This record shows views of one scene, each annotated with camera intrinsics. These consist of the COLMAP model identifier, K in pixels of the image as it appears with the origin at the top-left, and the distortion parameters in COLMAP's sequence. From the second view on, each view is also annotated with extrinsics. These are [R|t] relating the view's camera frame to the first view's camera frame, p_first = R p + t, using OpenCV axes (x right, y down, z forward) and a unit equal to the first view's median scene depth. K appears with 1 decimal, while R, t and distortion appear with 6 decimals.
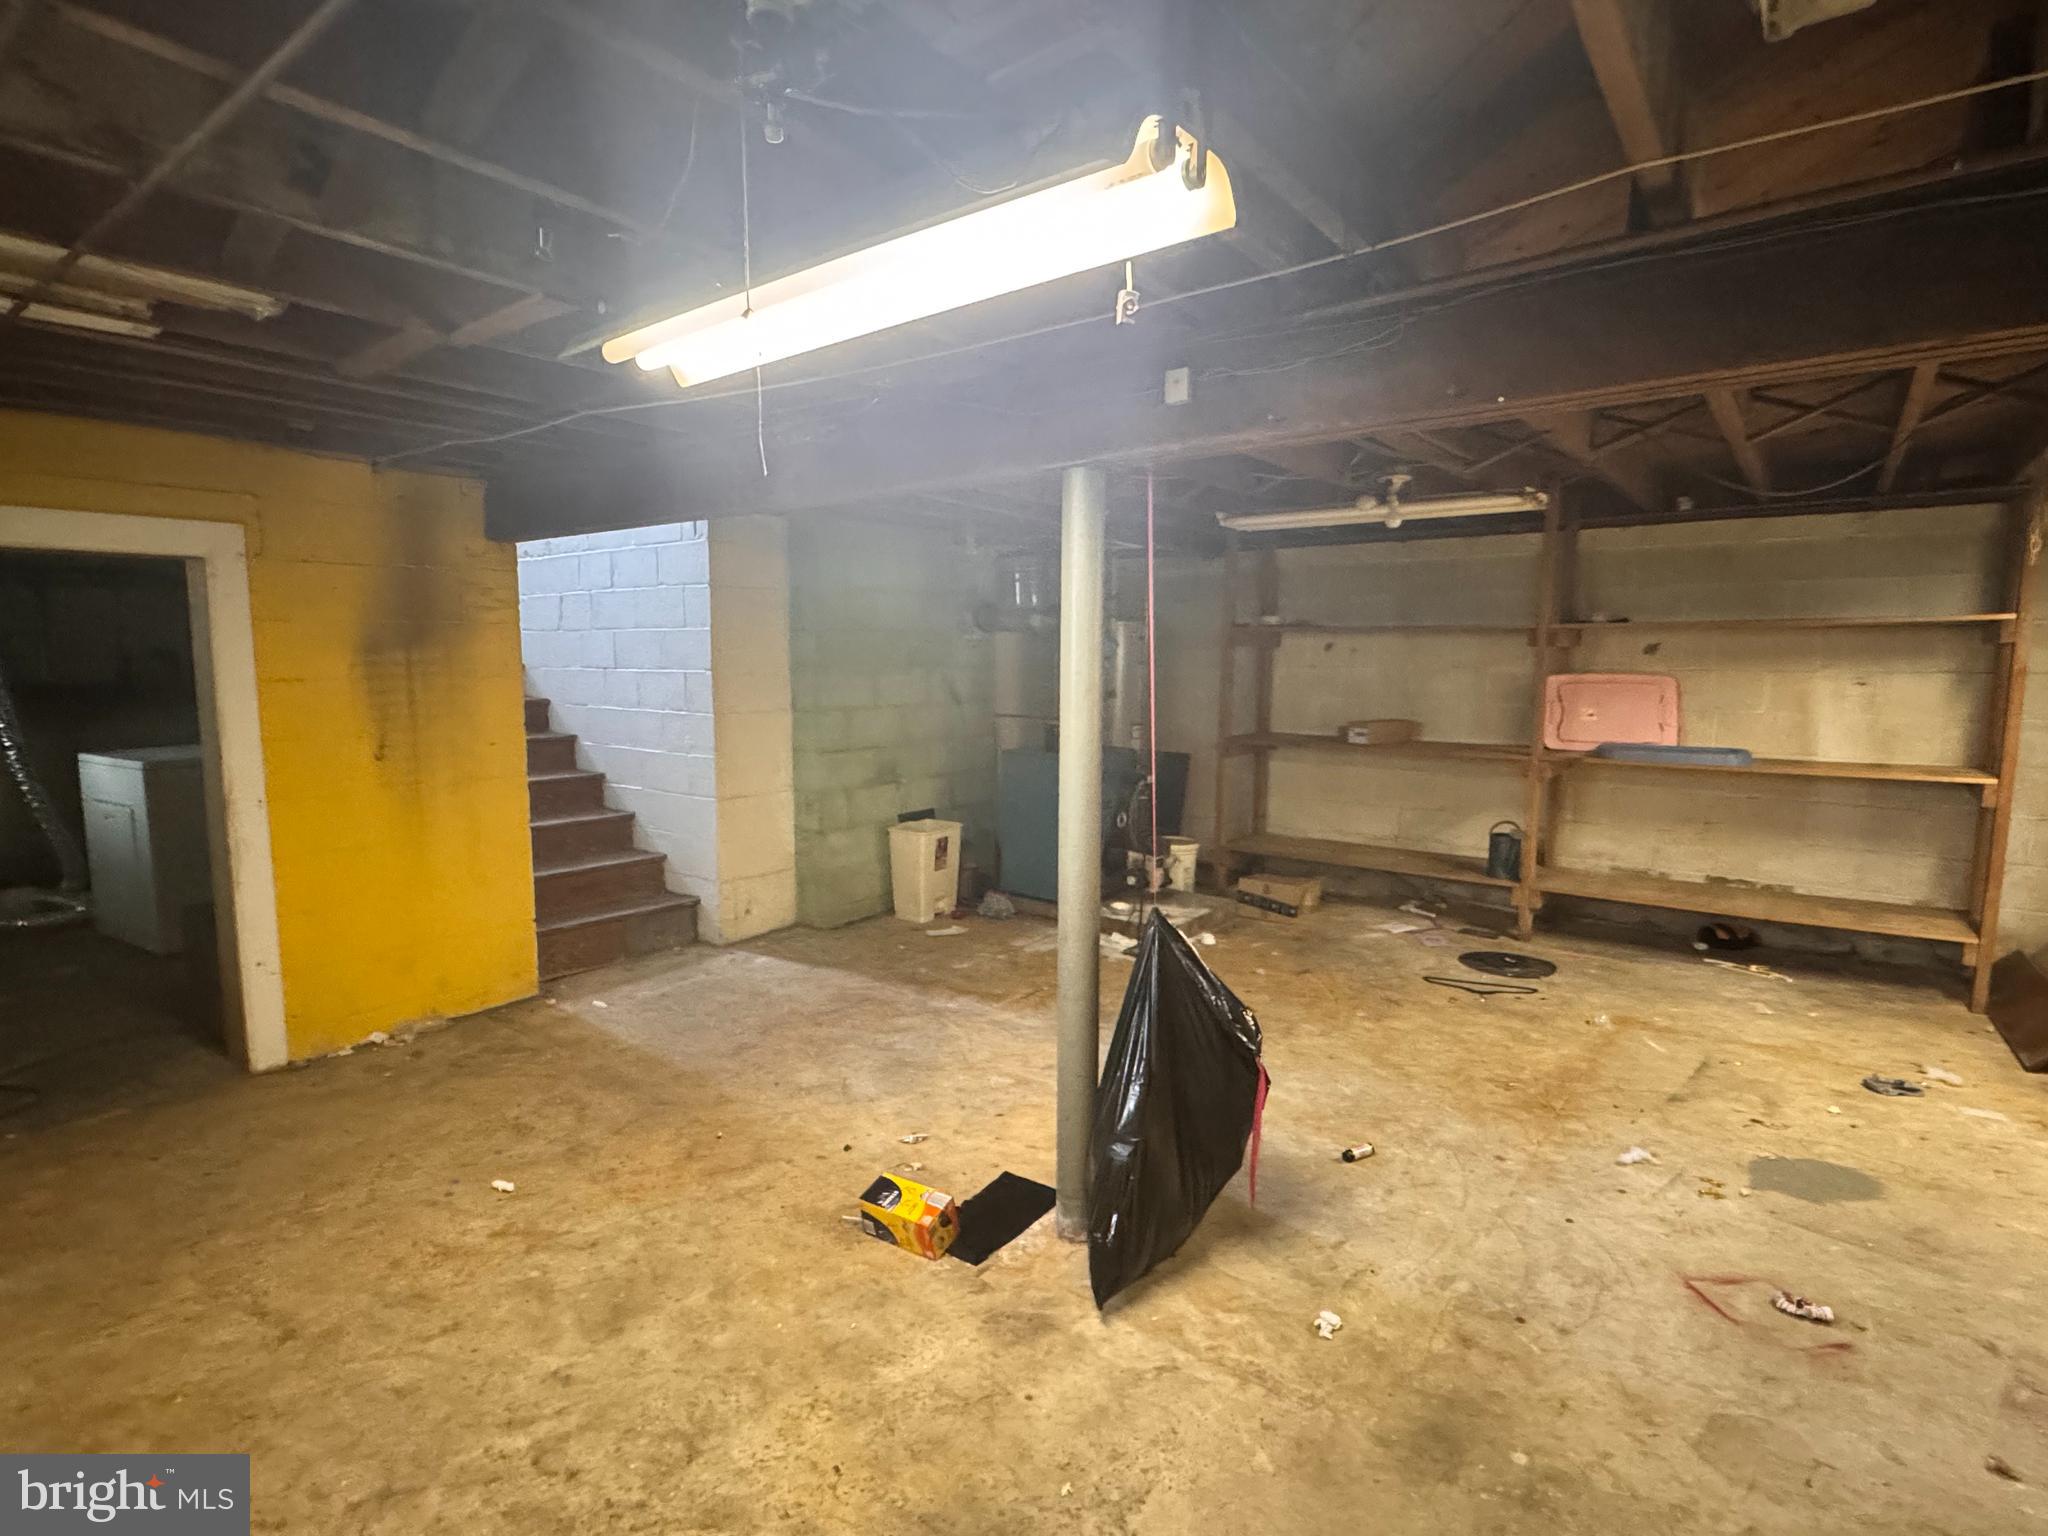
lens RADIAL K [[1014.3, 0, 1007.5], [0, 1014.3, 774.2], [0, 0, 1]] dist [0.000943, 0.000444]
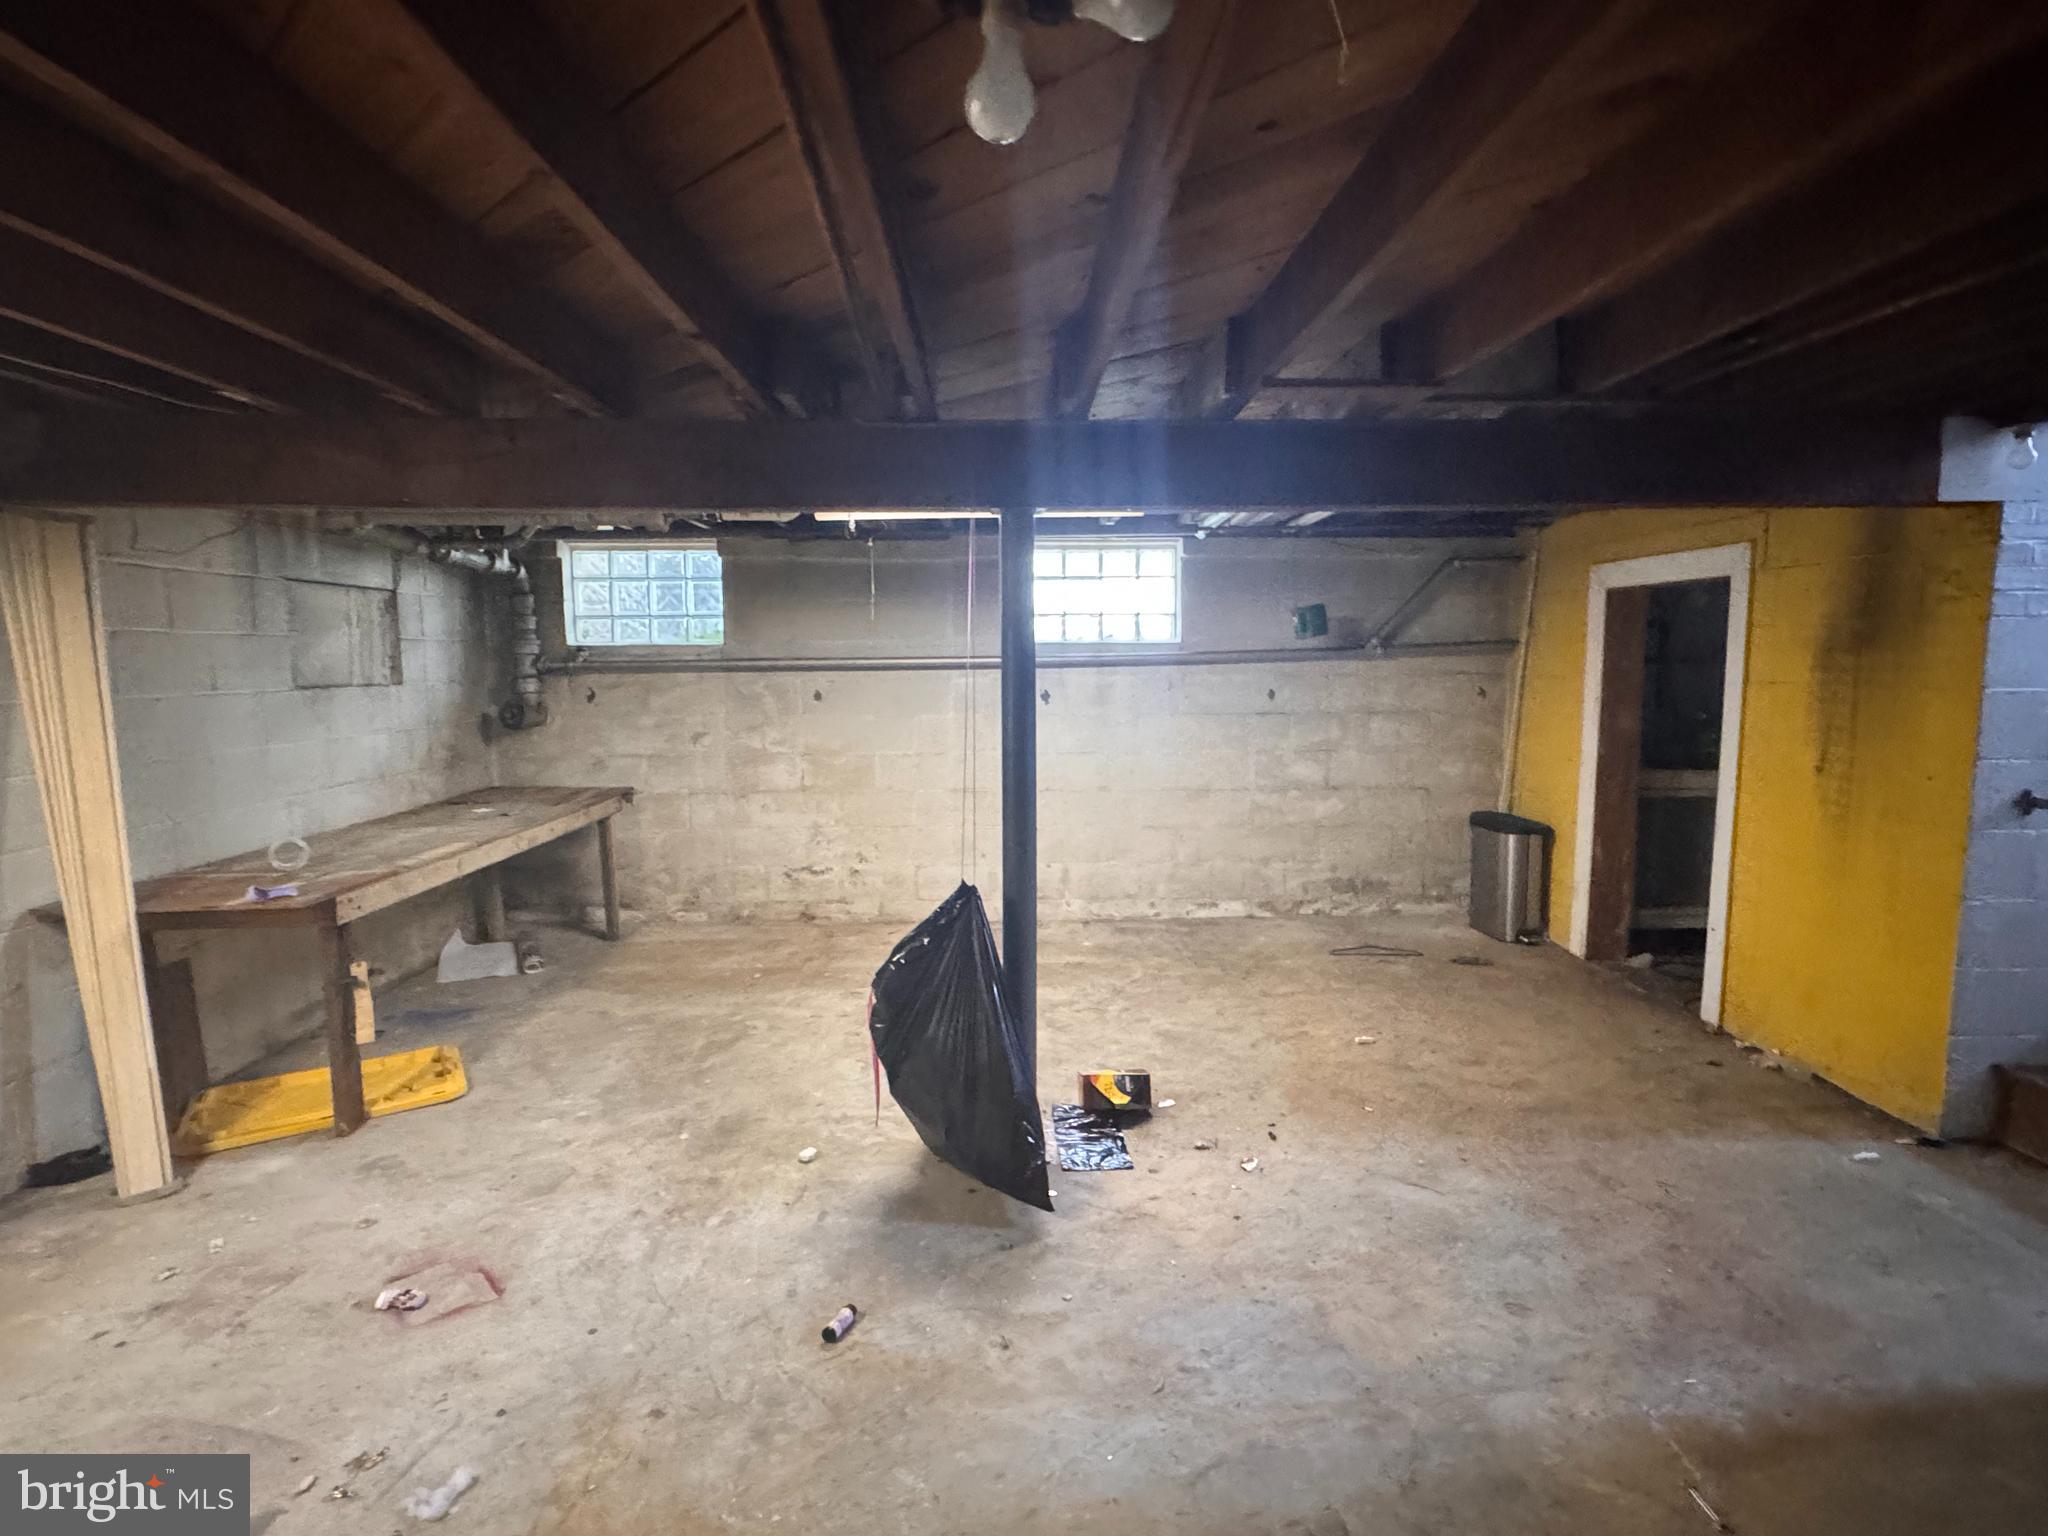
lens RADIAL K [[1014.3, 0, 1010.7], [0, 1014.3, 771.5], [0, 0, 1]] dist [0.000943, 0.000444]
pose [[-0.772098, 0.079982, -0.630450, 0.753945], [-0.069365, 0.975515, 0.208708, -0.220129], [0.631706, 0.204874, -0.747646, 1.700006]]
